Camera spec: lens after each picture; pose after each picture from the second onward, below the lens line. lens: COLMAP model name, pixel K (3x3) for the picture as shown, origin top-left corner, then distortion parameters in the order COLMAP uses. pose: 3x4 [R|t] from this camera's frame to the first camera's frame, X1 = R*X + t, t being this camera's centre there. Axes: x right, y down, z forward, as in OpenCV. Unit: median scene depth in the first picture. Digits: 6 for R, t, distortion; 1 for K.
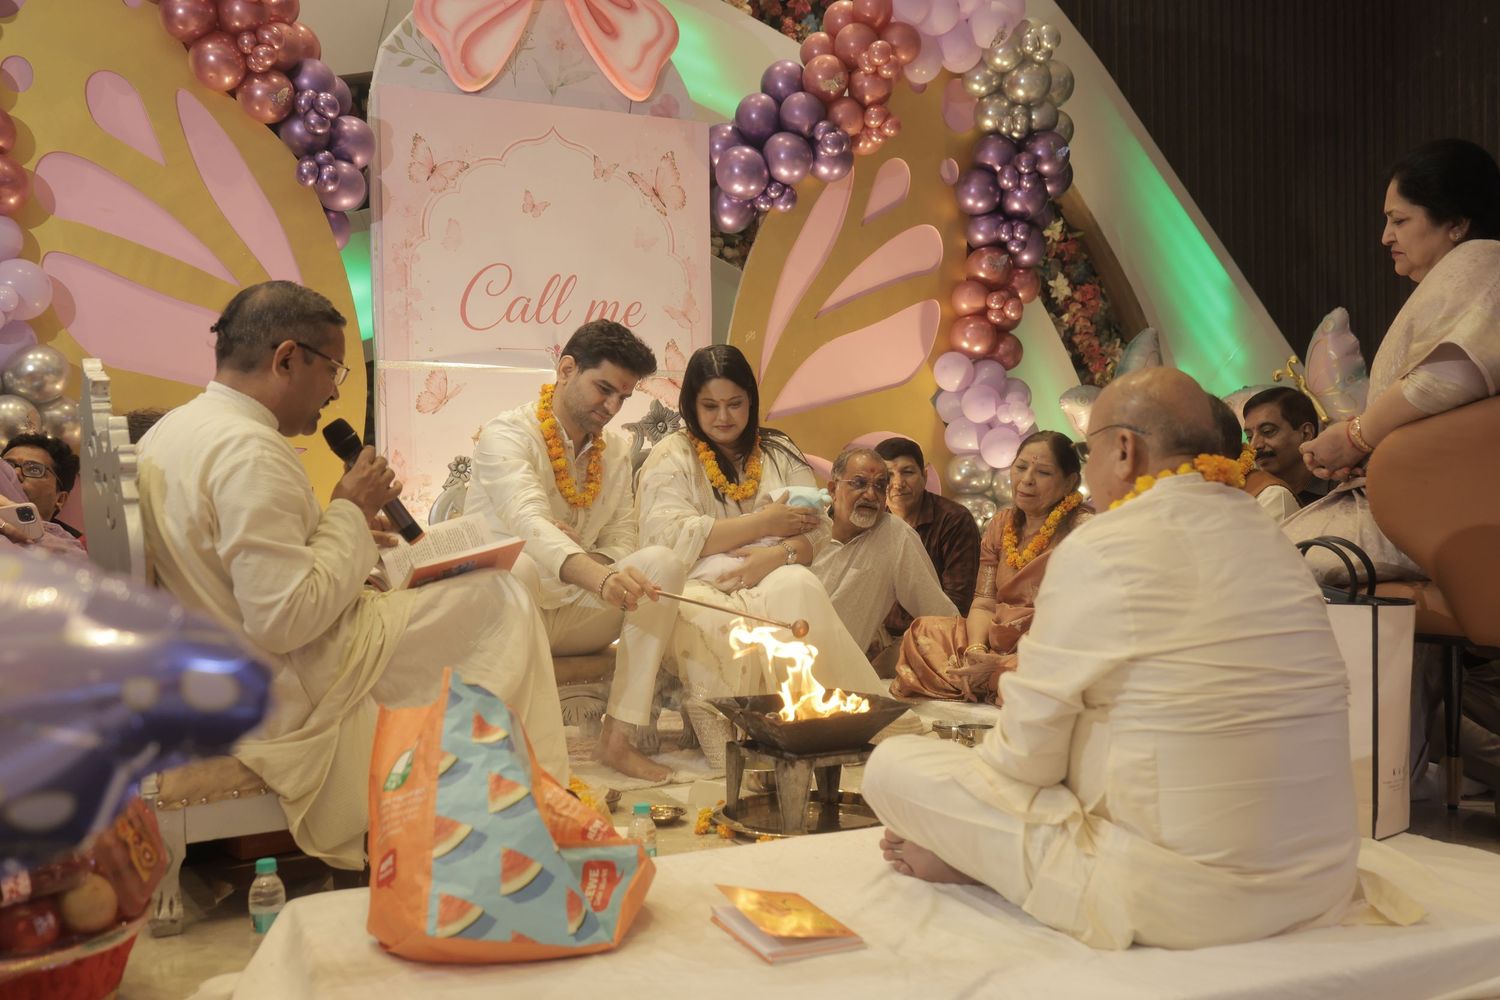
lens RADIAL K [[1492.0, 0, 748.6], [0, 1492.0, 505.6], [0, 0, 1]] dist [0.008412, 0.000000]
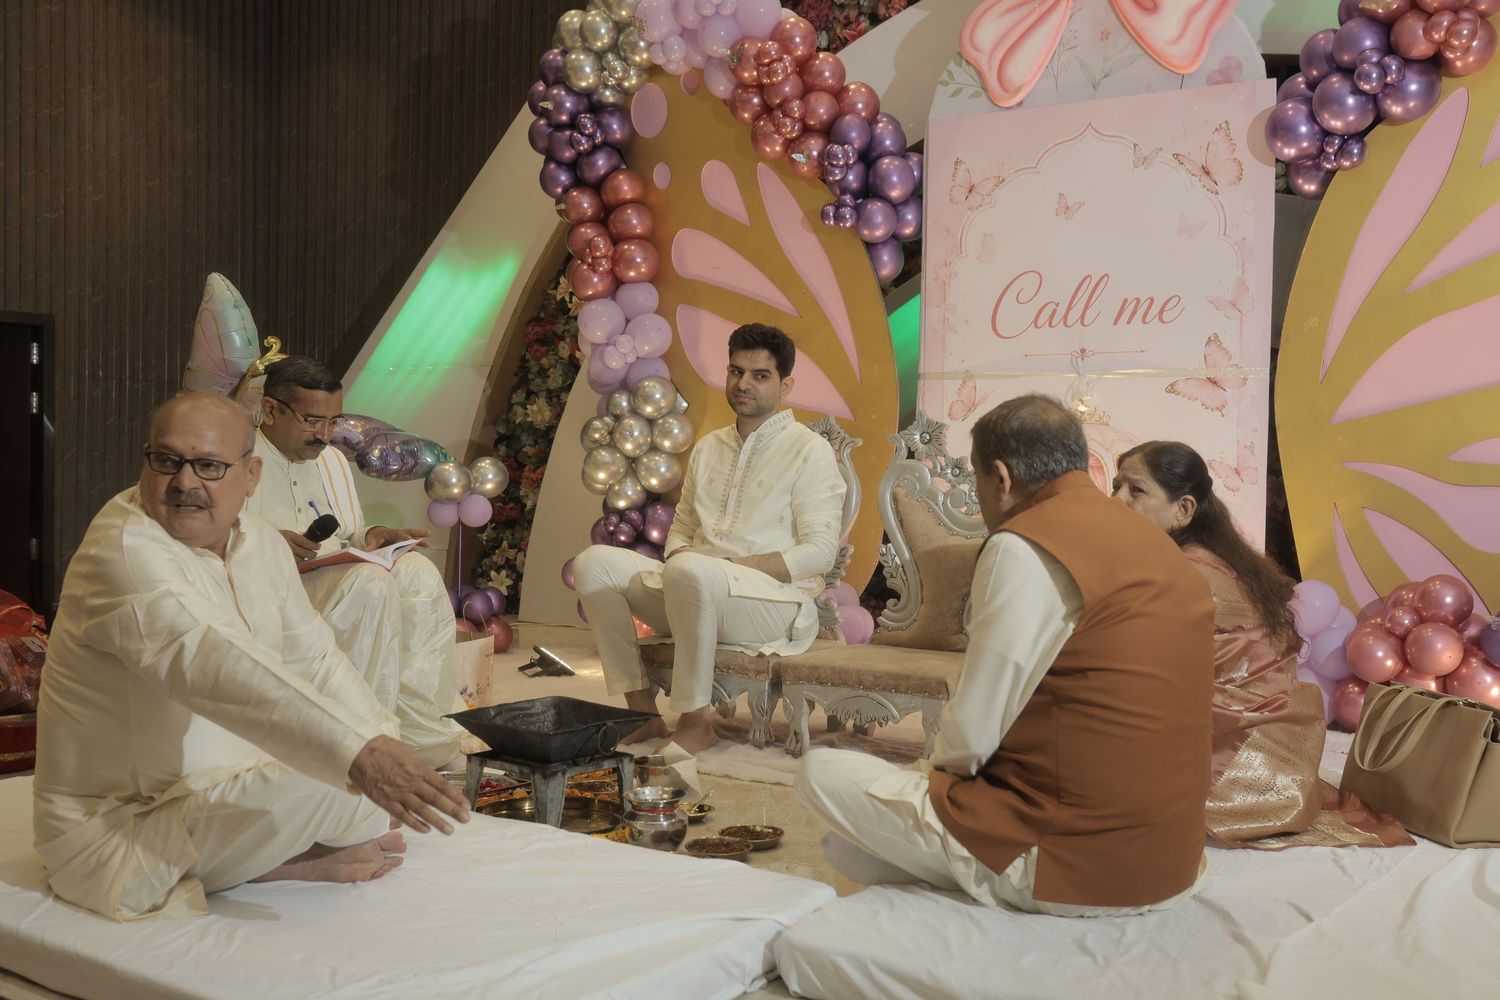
lens RADIAL K [[1492.0, 0, 757.0], [0, 1492.0, 515.9], [0, 0, 1]] dist [0.008412, 0.000000]
pose [[0.514997, 0.053337, -0.855531, 0.582632], [-0.027200, 0.998577, 0.045881, -0.035604], [0.856761, -0.000358, 0.515714, 0.301655]]
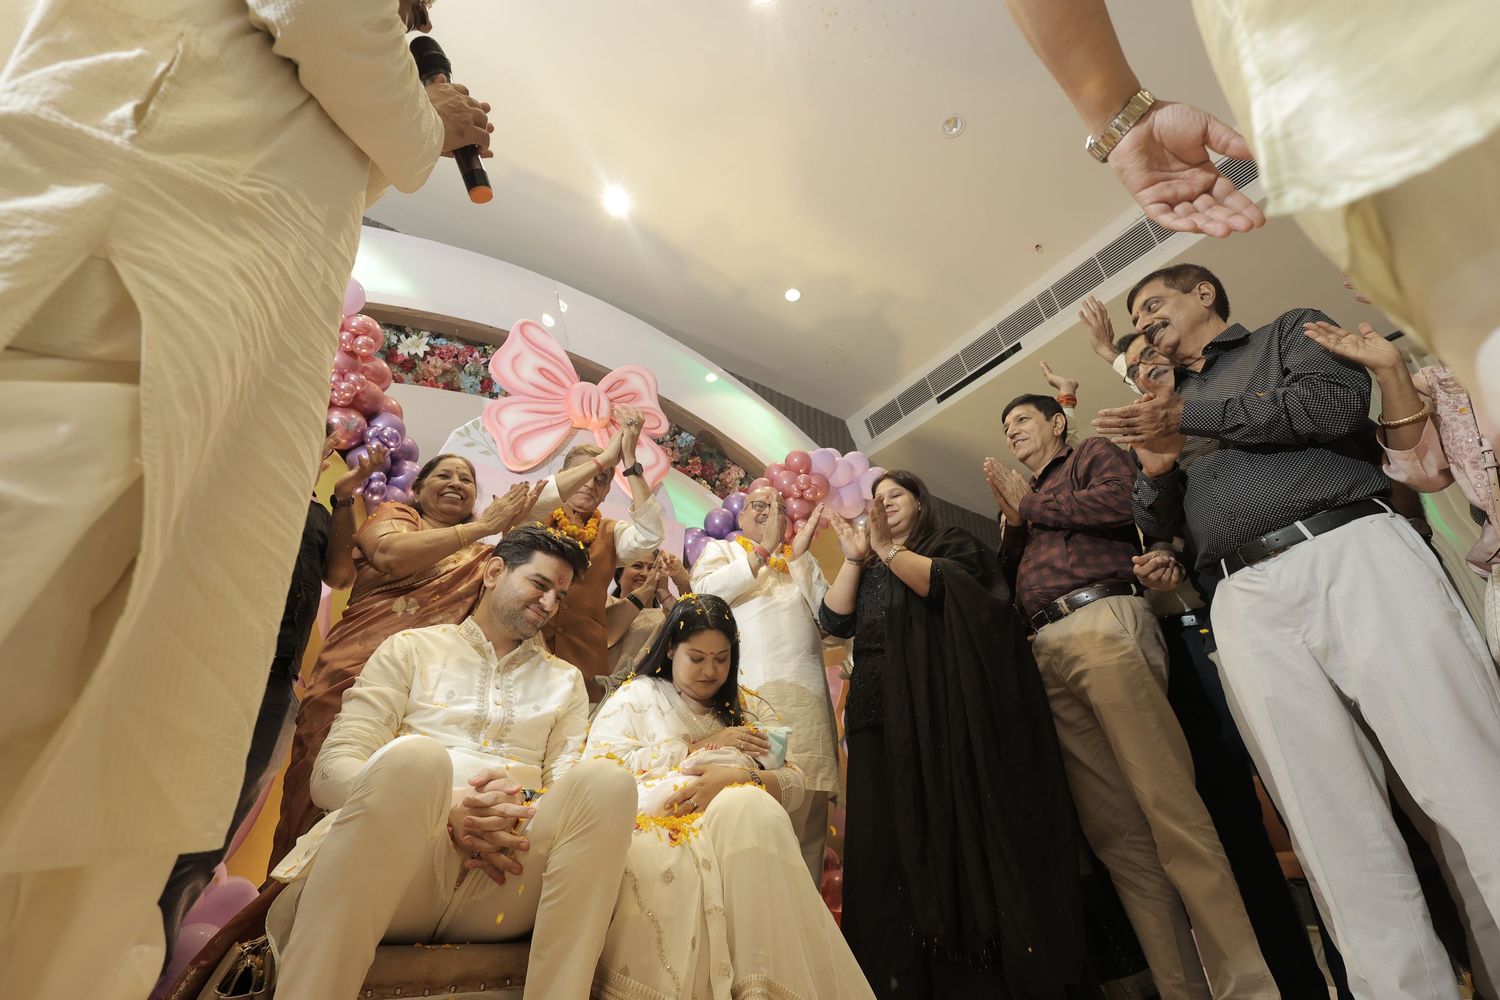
lens RADIAL K [[694.2, 0, 750.2], [0, 694.2, 495.3], [0, 0, 1]] dist [0.008362, -0.001809]
pose [[0.993313, 0.074313, 0.088355, -0.025971], [-0.020371, 0.866109, -0.499440, 0.050046], [-0.113640, 0.494300, 0.861831, 0.415160]]
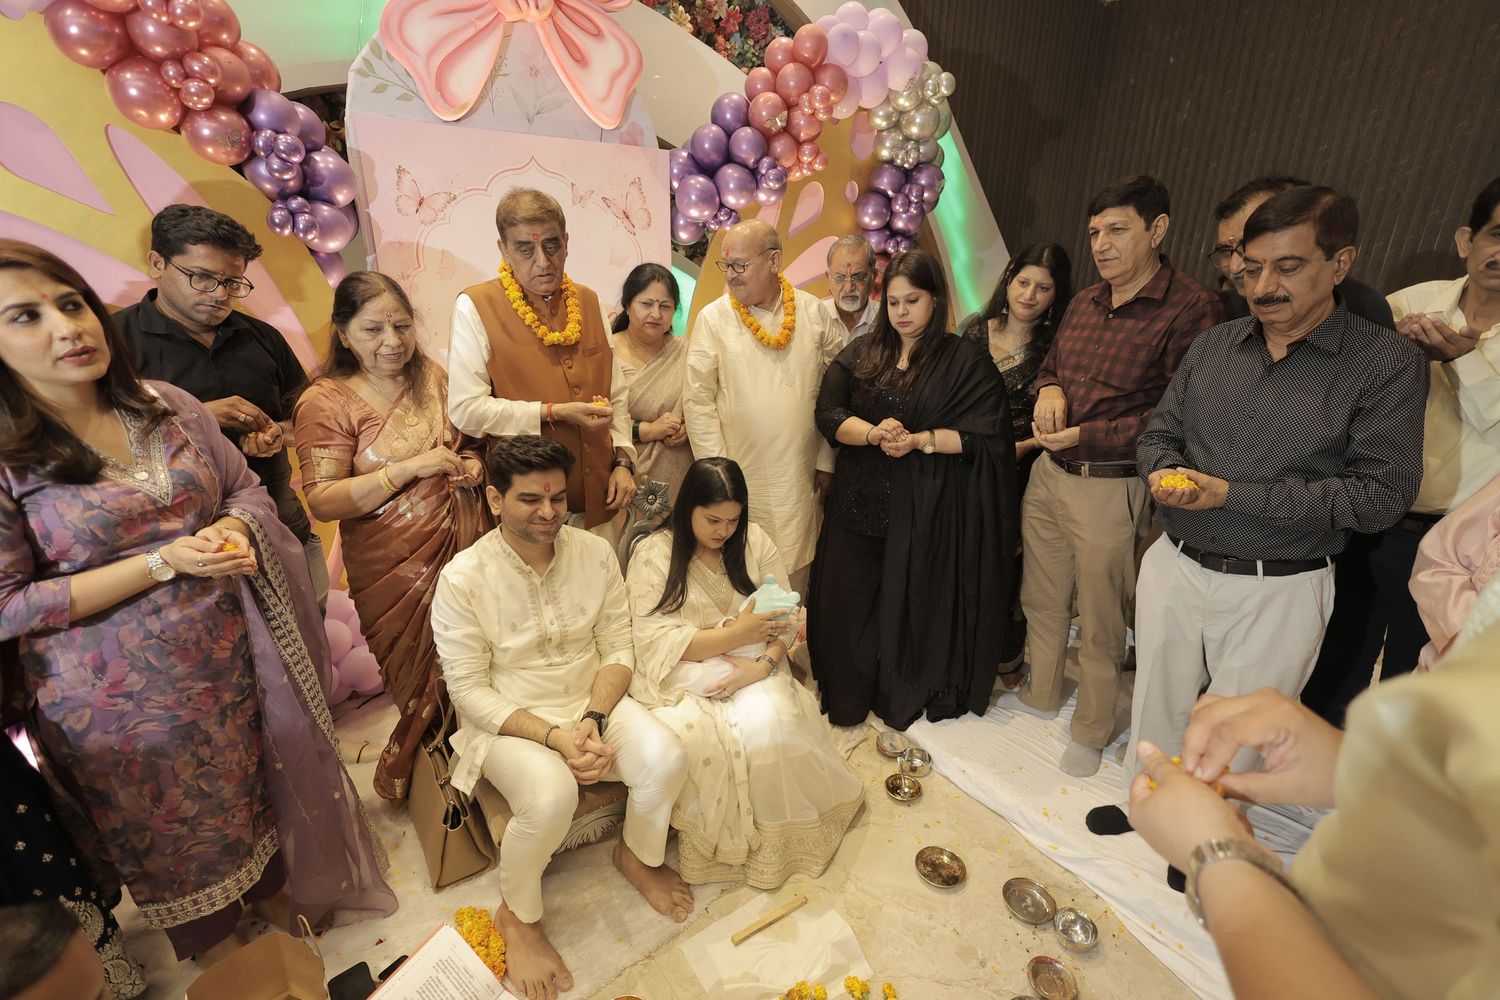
lens RADIAL K [[694.2, 0, 750.8], [0, 694.2, 499.0], [0, 0, 1]] dist [0.008362, -0.001809]
pose [[0.989139, -0.021298, 0.145430, -0.049006], [-0.026159, 0.948140, 0.316775, -0.173649], [-0.144635, -0.317139, 0.937285, 0.393585]]
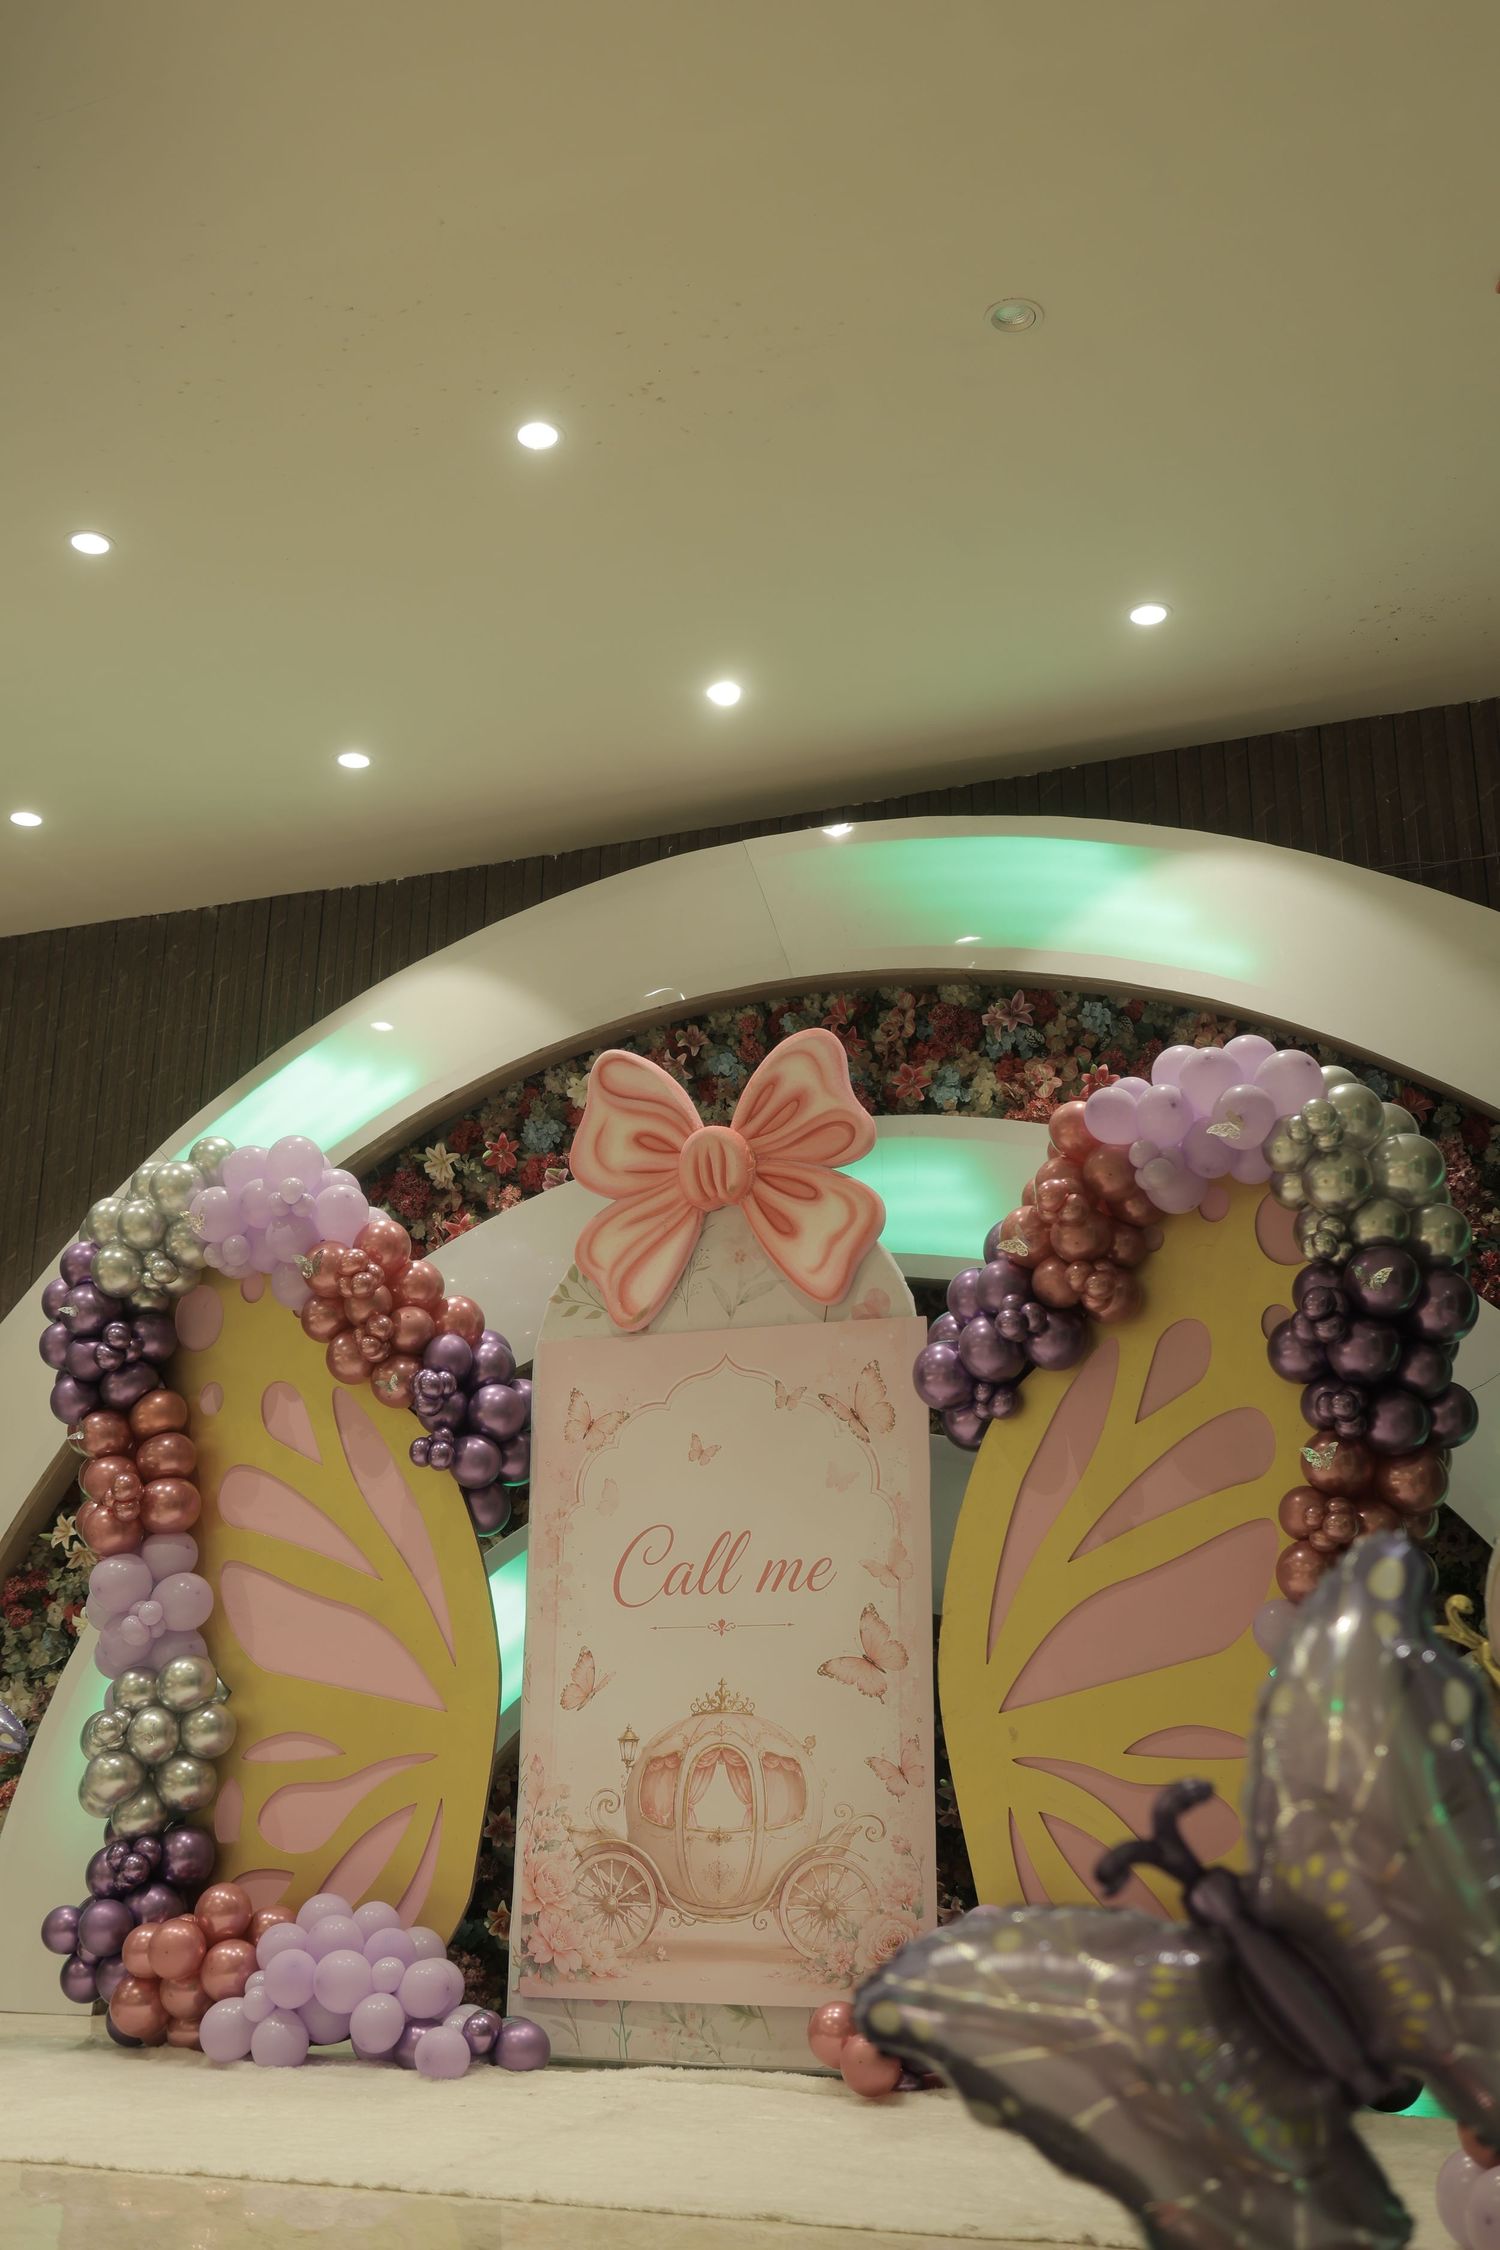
lens RADIAL K [[2238.0, 0, 769.5], [0, 2238.0, 1132.0], [0, 0, 1]] dist [0.008412, 0.000000]
pose [[0.671862, -0.186354, -0.716850, 0.784706], [-0.014703, 0.964285, -0.264459, -0.040212], [0.740531, 0.188220, 0.645126, 0.175343]]
